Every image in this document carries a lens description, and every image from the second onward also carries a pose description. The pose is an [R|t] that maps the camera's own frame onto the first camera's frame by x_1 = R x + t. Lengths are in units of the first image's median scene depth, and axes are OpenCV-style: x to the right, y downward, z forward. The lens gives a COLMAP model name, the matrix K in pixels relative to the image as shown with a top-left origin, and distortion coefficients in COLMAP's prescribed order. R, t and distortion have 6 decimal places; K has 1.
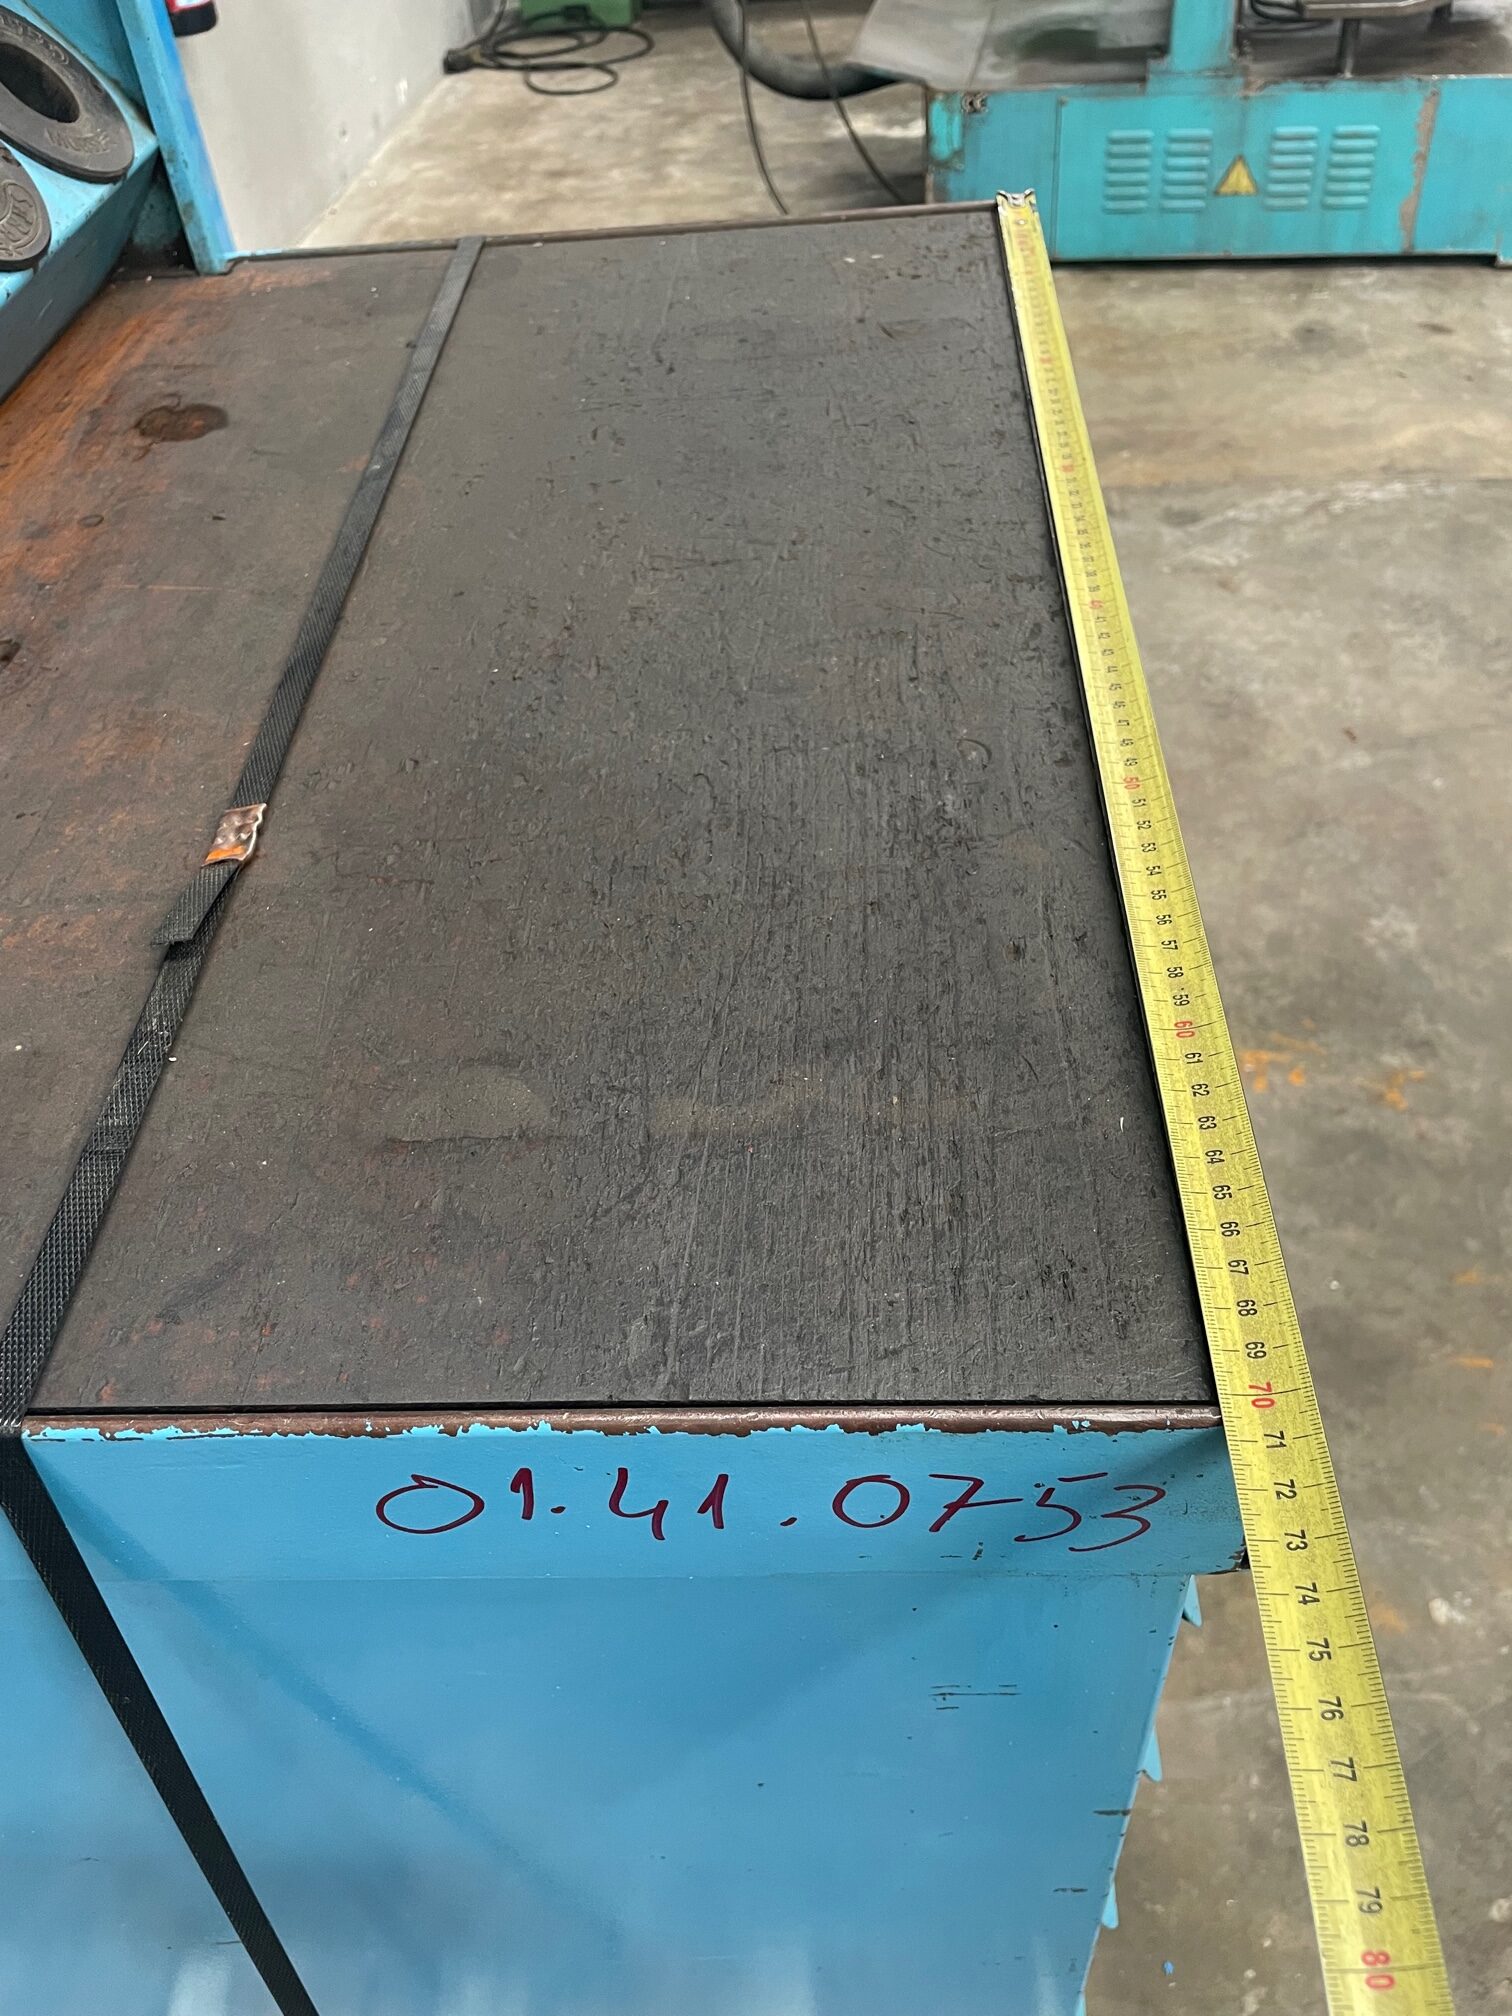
lens RADIAL K [[1534.9, 0, 757.9], [0, 1534.9, 1016.1], [0, 0, 1]] dist [0.087322, -0.118532]
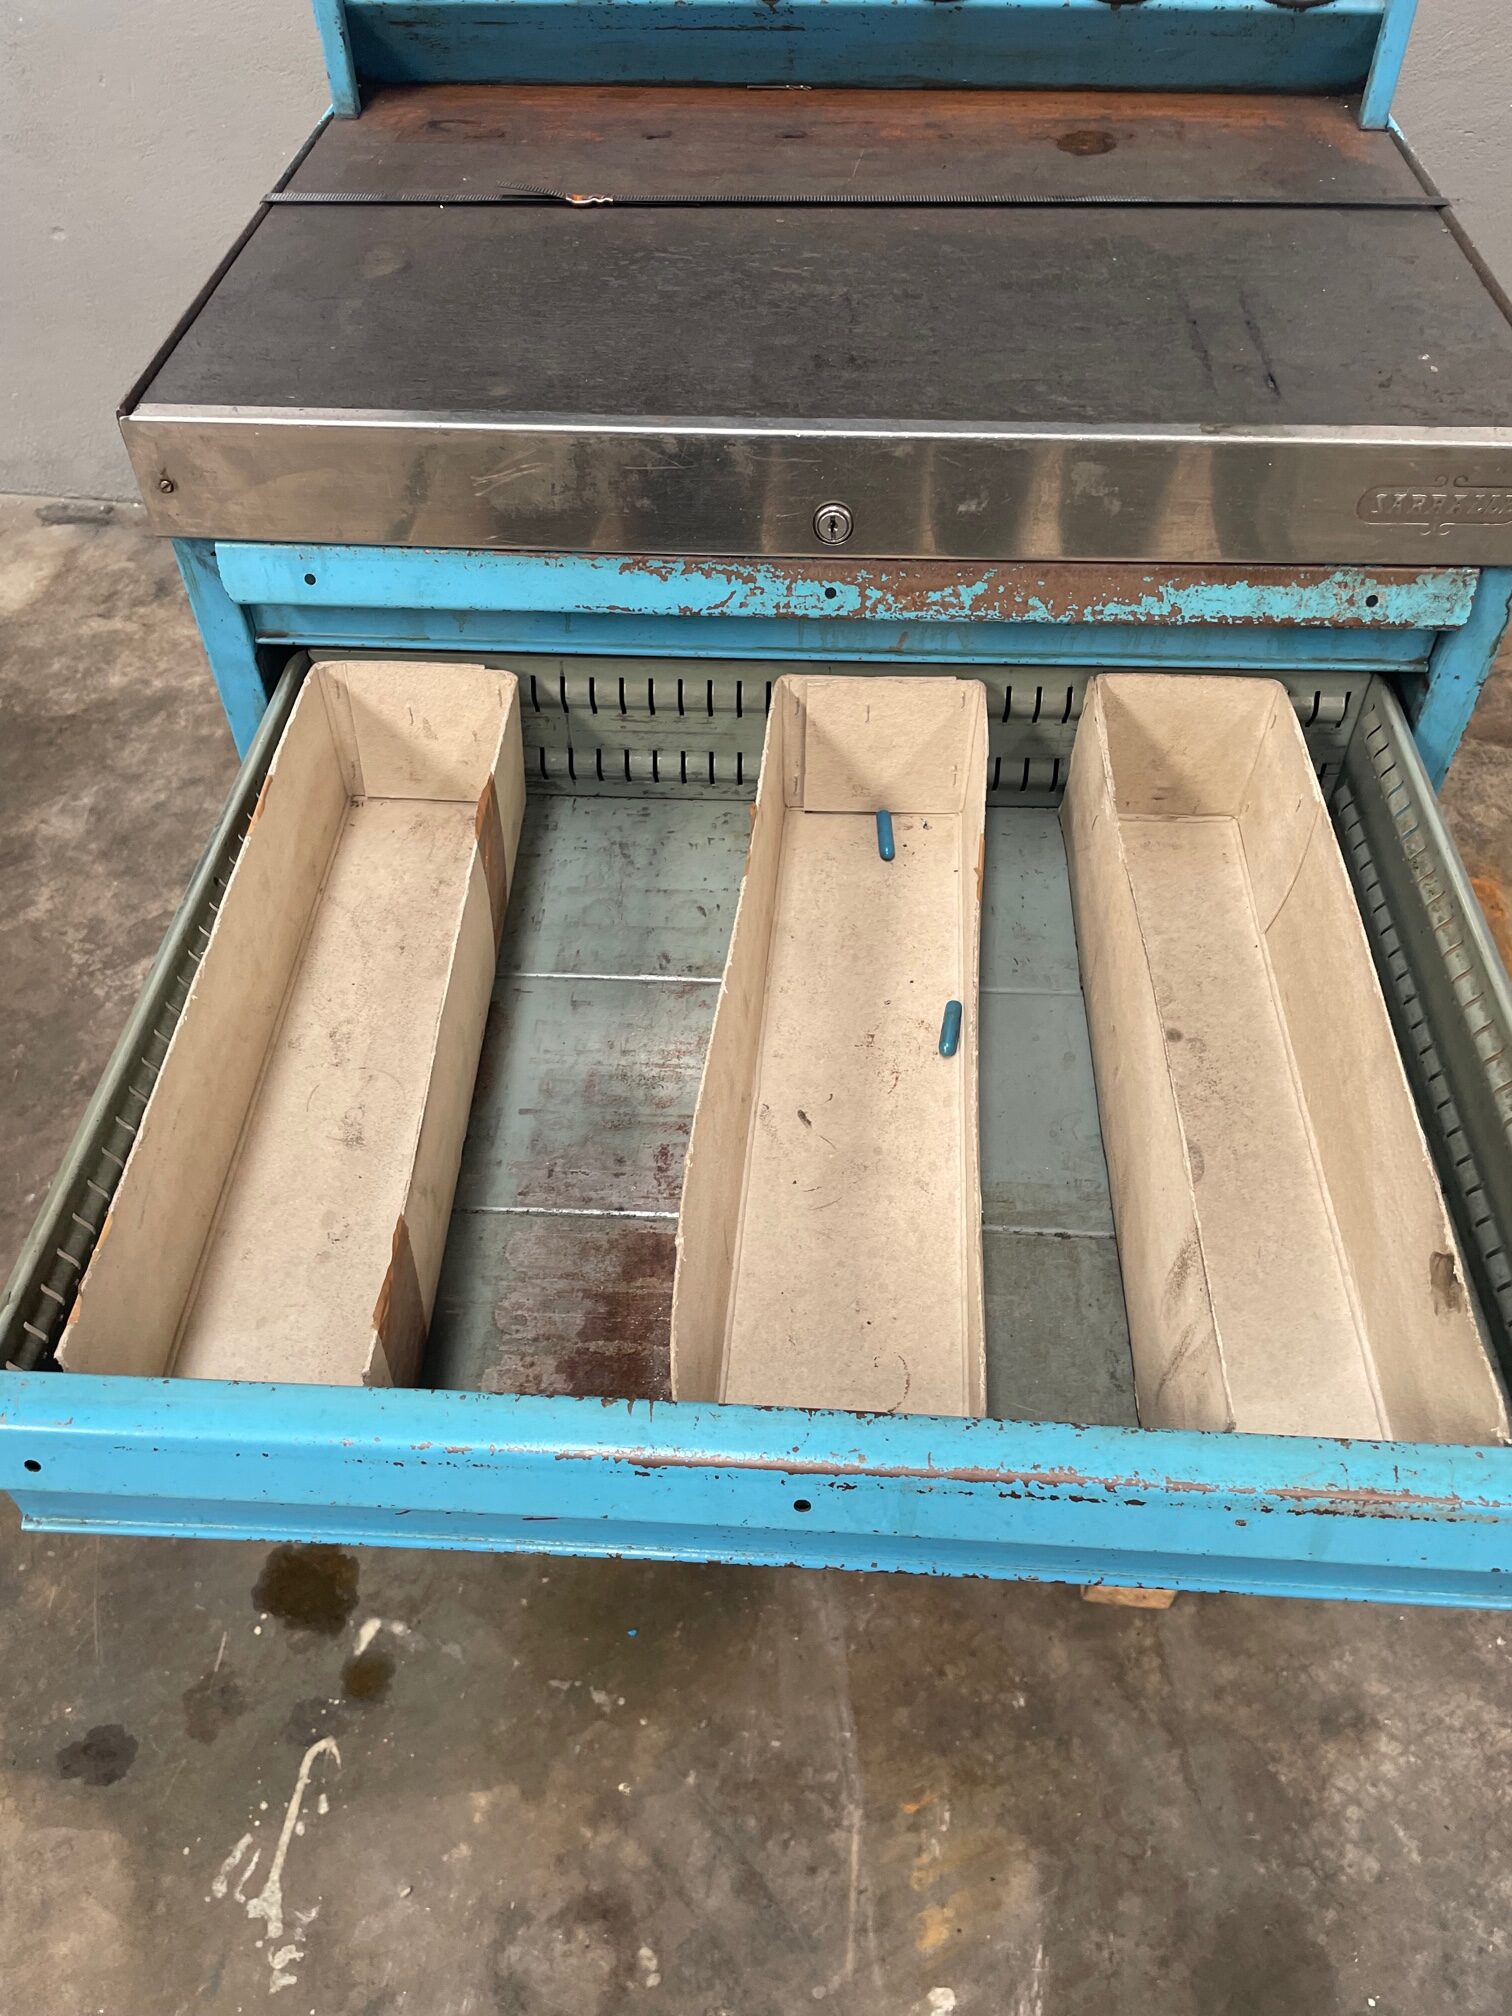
lens RADIAL K [[1534.9, 0, 734.2], [0, 1534.9, 1018.1], [0, 0, 1]] dist [0.087322, -0.118532]
pose [[-0.024915, 0.788448, -0.614597, 1.456096], [-0.697990, 0.426405, 0.575316, -0.806556], [0.715674, 0.443317, 0.539705, 0.450745]]
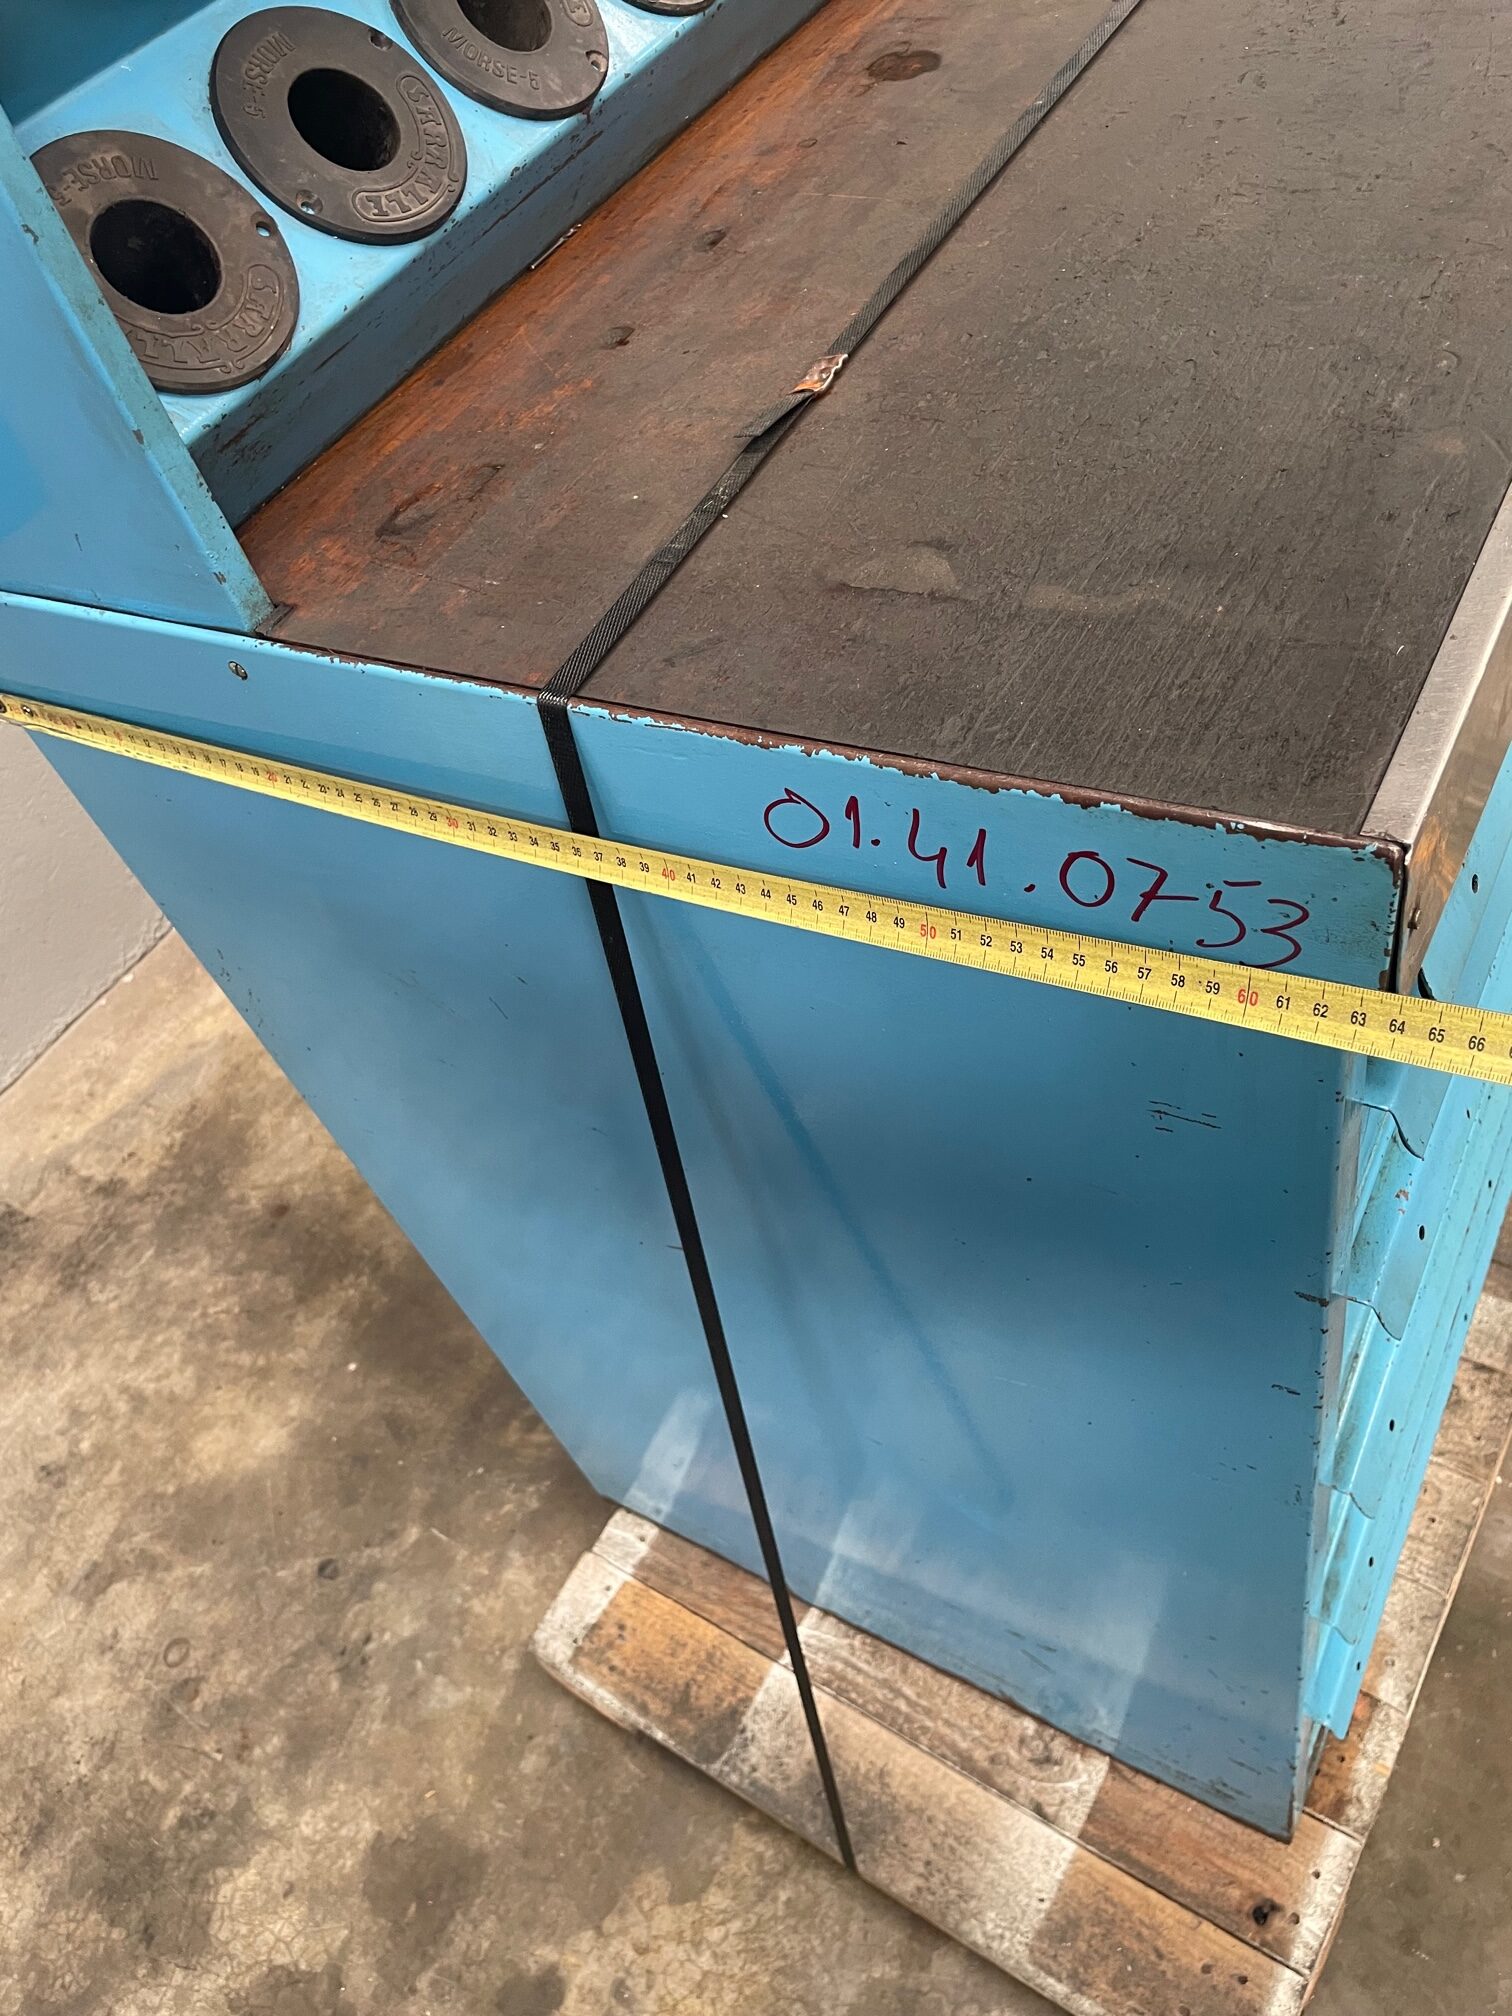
lens RADIAL K [[1534.9, 0, 760.6], [0, 1534.9, 992.6], [0, 0, 1]] dist [0.087322, -0.118532]
pose [[0.880722, 0.256299, -0.398296, 0.232536], [-0.204152, 0.964233, 0.169047, 0.148276], [0.427376, -0.067570, 0.901545, -0.196385]]
